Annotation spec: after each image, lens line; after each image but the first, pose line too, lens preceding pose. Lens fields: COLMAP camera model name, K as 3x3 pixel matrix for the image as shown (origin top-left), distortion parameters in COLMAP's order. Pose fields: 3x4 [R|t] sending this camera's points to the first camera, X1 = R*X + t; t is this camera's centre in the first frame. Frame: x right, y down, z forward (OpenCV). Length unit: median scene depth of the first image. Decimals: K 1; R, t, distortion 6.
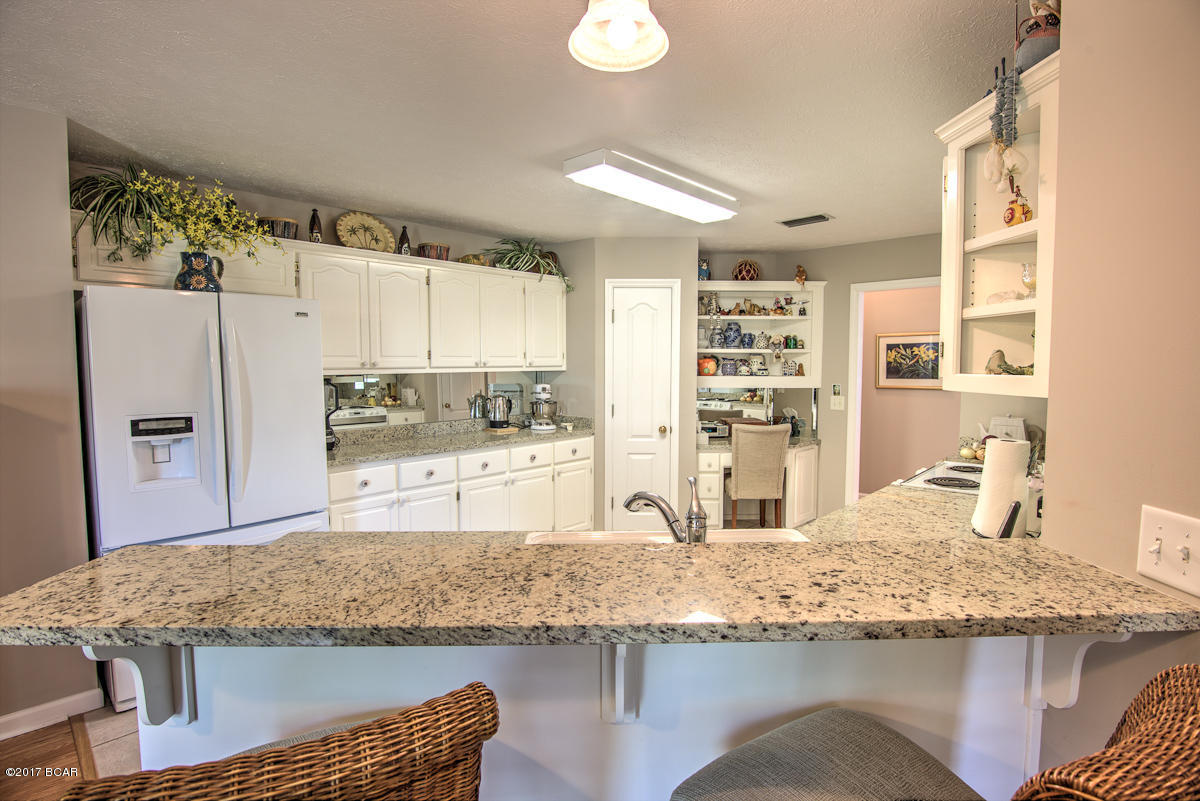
lens RADIAL K [[587.5, 0, 600.0], [0, 587.5, 400.5], [0, 0, 1]] dist [-0.018268, 0.000279]
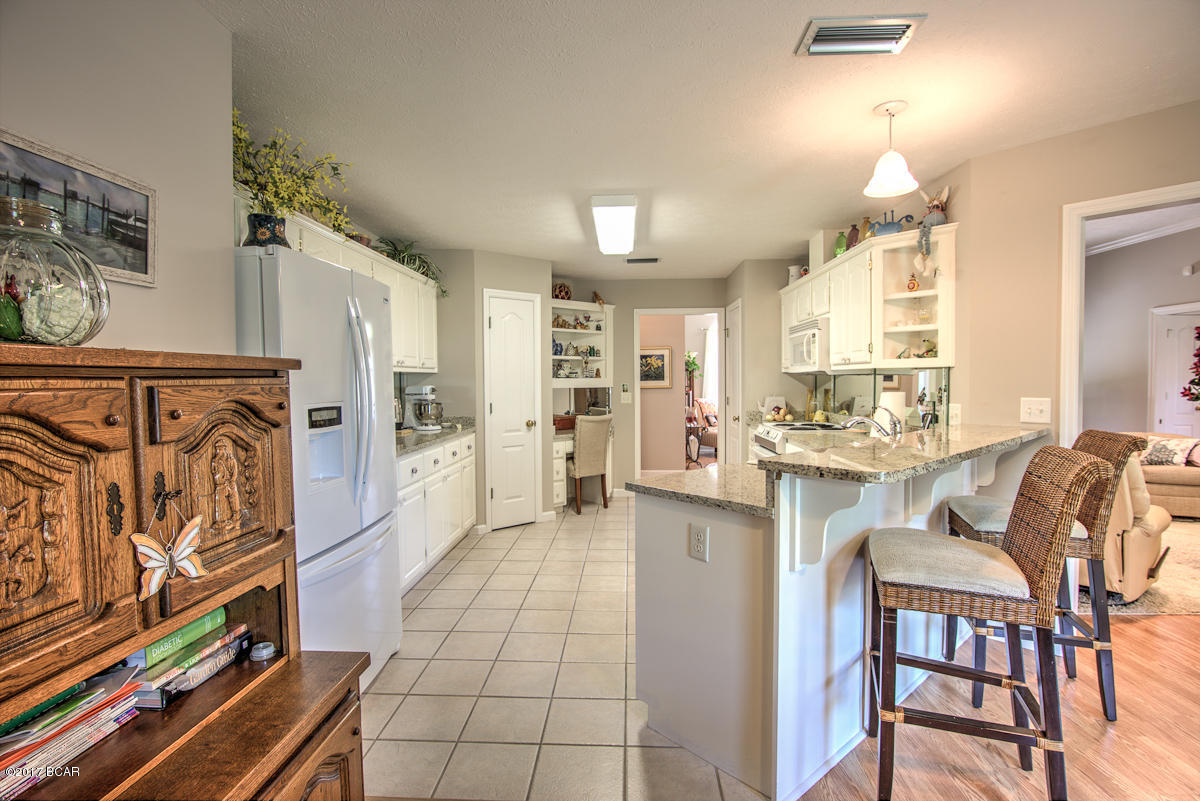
lens RADIAL K [[587.5, 0, 600.0], [0, 587.5, 400.5], [0, 0, 1]] dist [-0.018268, 0.000279]
pose [[0.756212, -0.028299, 0.653715, -0.533499], [0.049929, 0.998647, -0.014527, 0.027867], [-0.652419, 0.043625, 0.756601, 0.039601]]
